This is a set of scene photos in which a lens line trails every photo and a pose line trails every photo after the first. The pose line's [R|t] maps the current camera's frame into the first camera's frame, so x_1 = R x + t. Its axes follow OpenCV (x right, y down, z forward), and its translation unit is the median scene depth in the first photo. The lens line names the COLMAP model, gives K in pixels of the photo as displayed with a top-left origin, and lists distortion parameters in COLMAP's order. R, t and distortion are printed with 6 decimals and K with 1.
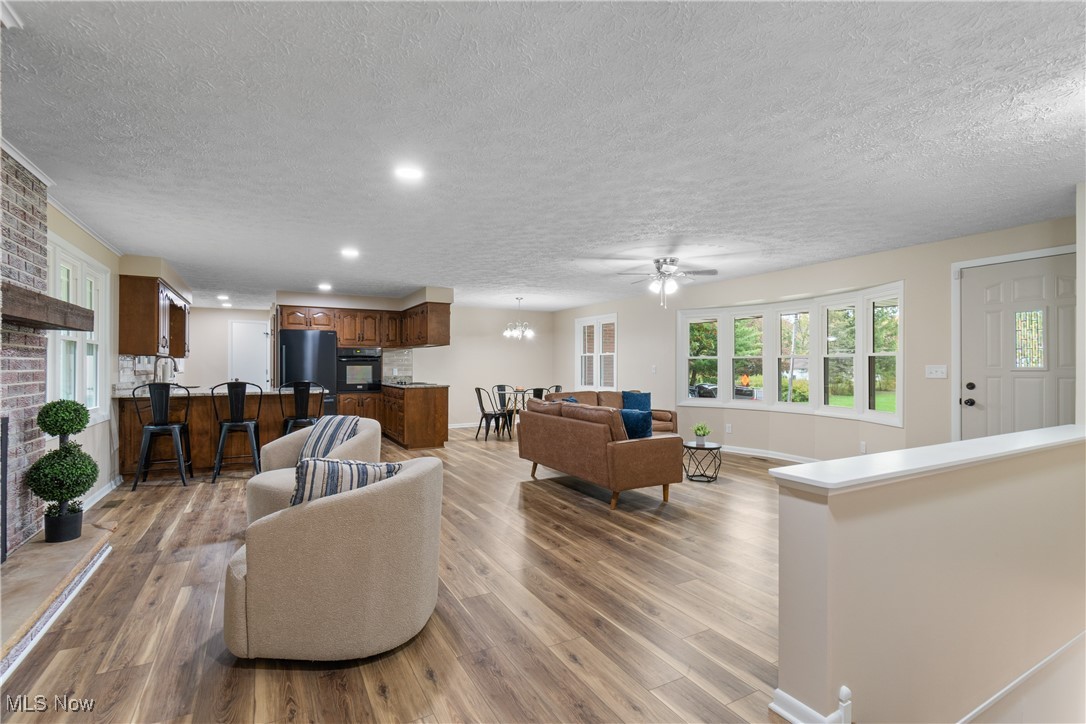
lens RADIAL K [[464.7, 0, 538.9], [0, 464.7, 359.5], [0, 0, 1]] dist [-0.017063, -0.000267]
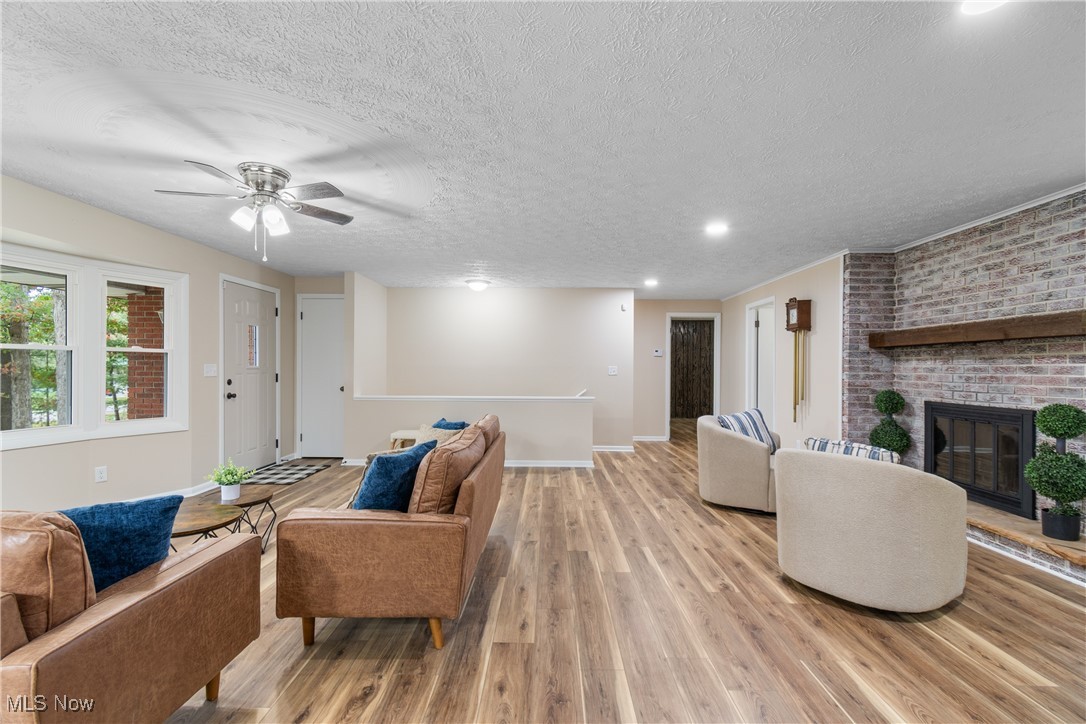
lens RADIAL K [[477.8, 0, 537.0], [0, 477.8, 366.5], [0, 0, 1]] dist [0.001525, -0.001473]
pose [[-0.858385, -0.005556, 0.512976, -0.330411], [-0.015923, 0.999748, -0.015815, 0.021922], [-0.512759, -0.021743, -0.858257, 1.482917]]
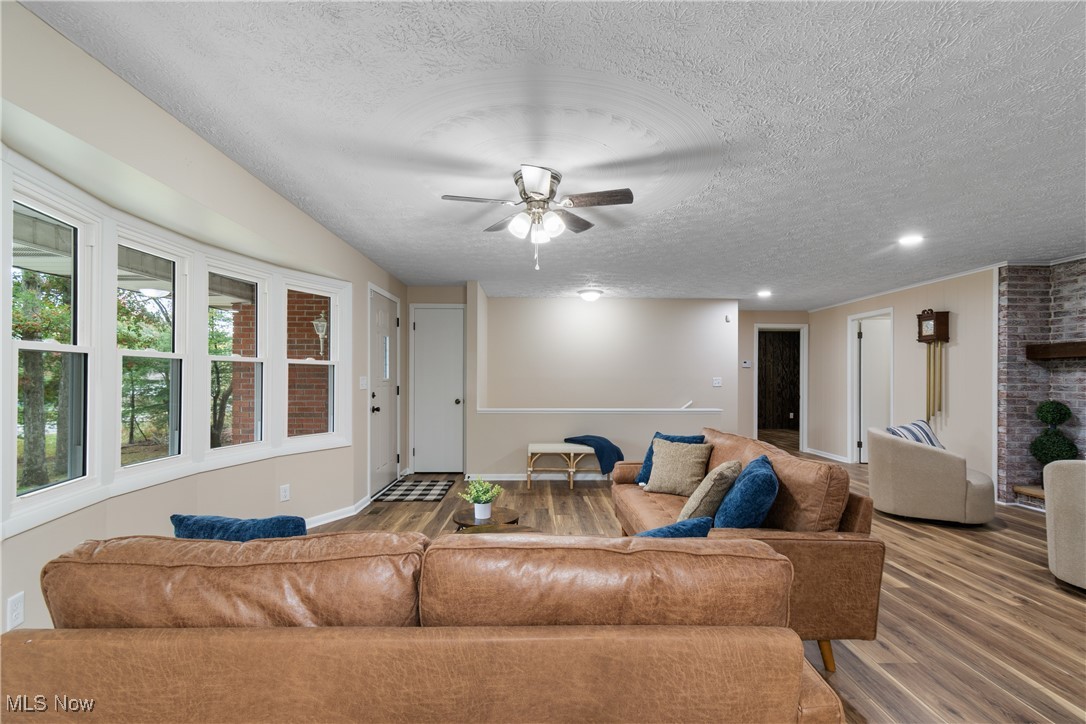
lens RADIAL K [[477.8, 0, 541.7], [0, 477.8, 380.3], [0, 0, 1]] dist [0.001525, -0.001473]
pose [[-0.875632, -0.006643, 0.482933, 0.005596], [-0.013367, 0.999856, -0.010482, 0.024892], [-0.482794, -0.015634, -0.875595, 1.654301]]
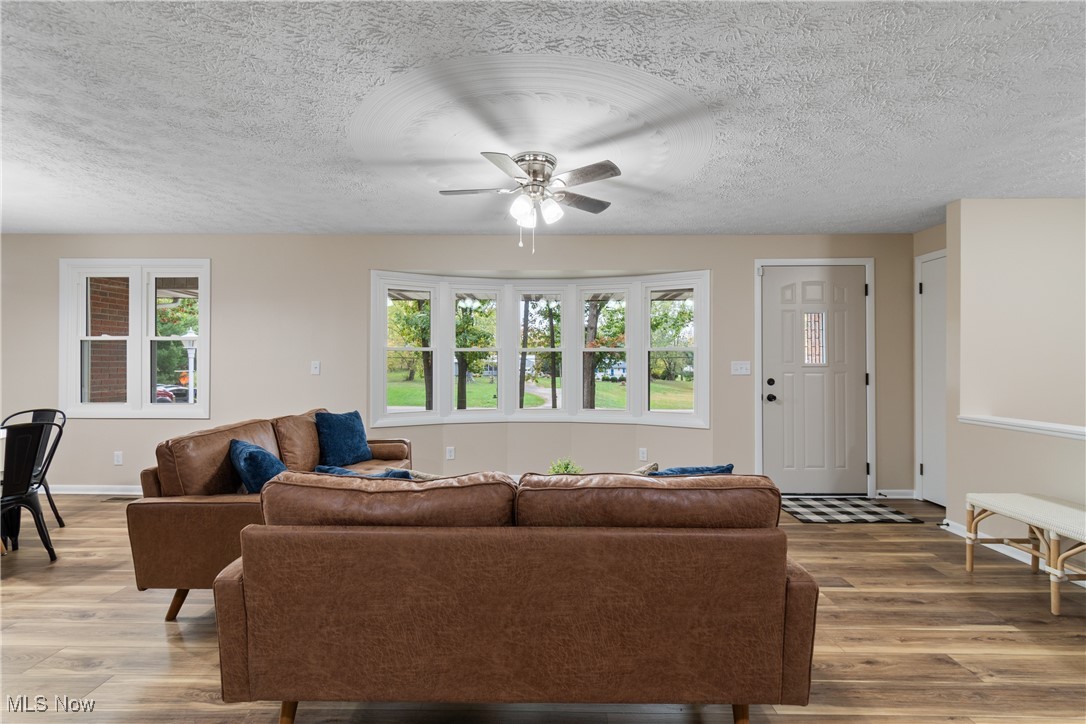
lens RADIAL K [[477.8, 0, 531.6], [0, 477.8, 358.2], [0, 0, 1]] dist [0.001525, -0.001473]
pose [[0.503956, 0.006392, 0.863706, -0.223796], [-0.014453, 0.999895, 0.001033, 0.010436], [-0.863608, -0.013004, 0.503995, 0.829816]]
